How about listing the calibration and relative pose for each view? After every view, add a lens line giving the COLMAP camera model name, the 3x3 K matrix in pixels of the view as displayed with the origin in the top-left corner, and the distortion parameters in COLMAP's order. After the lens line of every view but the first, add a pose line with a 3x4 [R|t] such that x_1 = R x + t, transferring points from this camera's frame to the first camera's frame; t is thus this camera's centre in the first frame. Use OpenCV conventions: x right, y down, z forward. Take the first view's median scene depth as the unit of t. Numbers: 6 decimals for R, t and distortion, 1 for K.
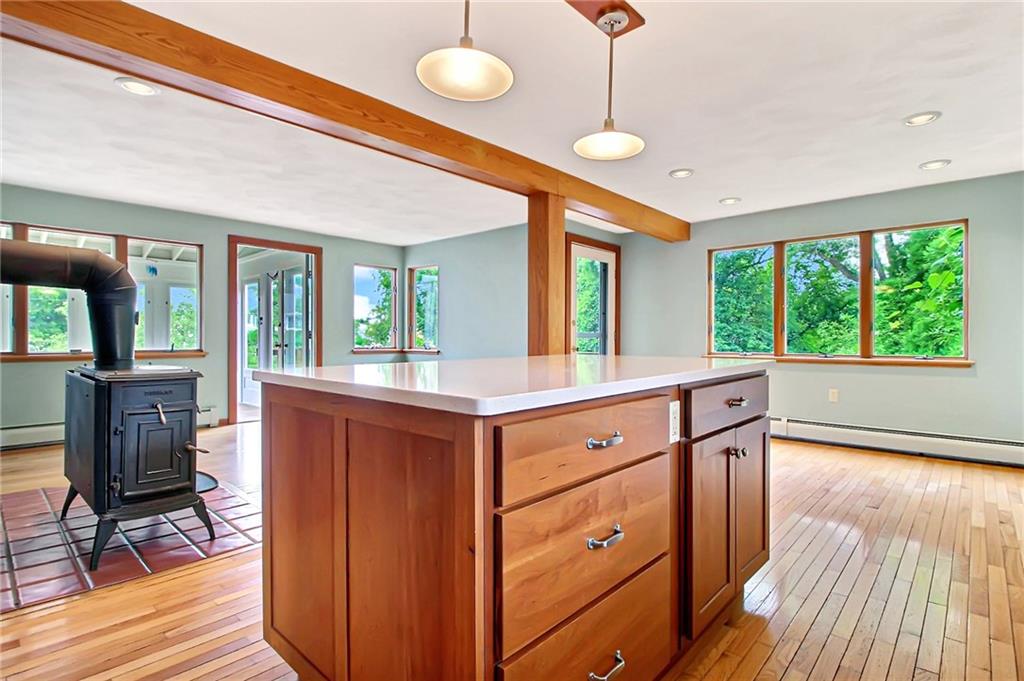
lens RADIAL K [[508.5, 0, 519.9], [0, 508.5, 341.0], [0, 0, 1]] dist [-0.005813, -0.001035]
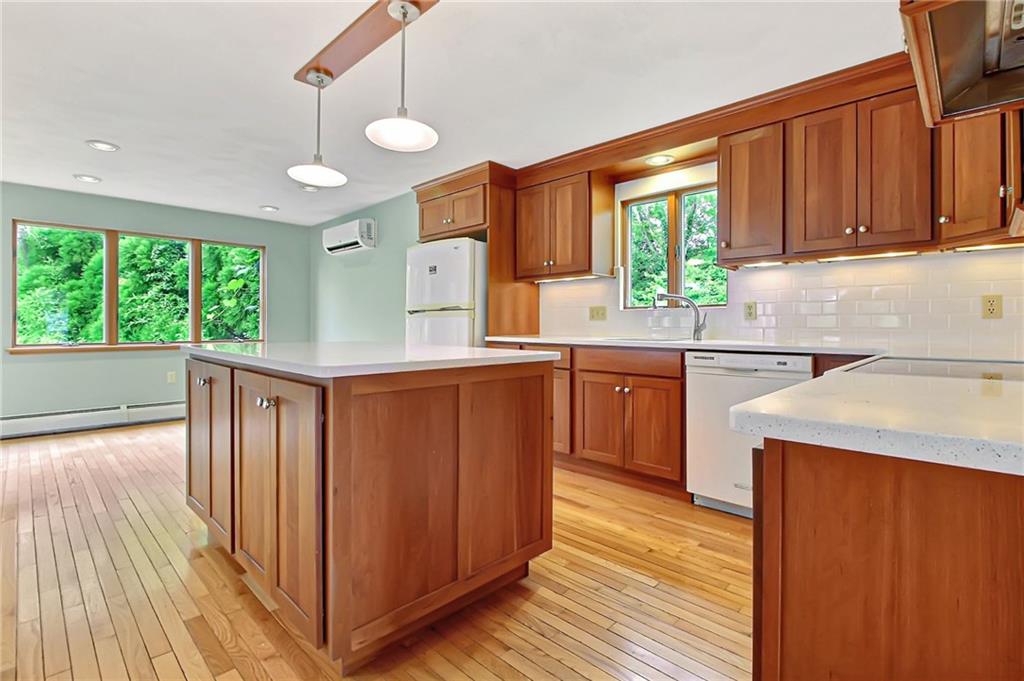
lens RADIAL K [[484.8, 0, 503.7], [0, 484.8, 326.2], [0, 0, 1]] dist [0.006329, -0.011537]
pose [[0.038395, 0.000864, 0.999262, -0.397750], [0.004221, 0.999991, -0.001027, -0.002476], [-0.999254, 0.004257, 0.038391, 0.192293]]
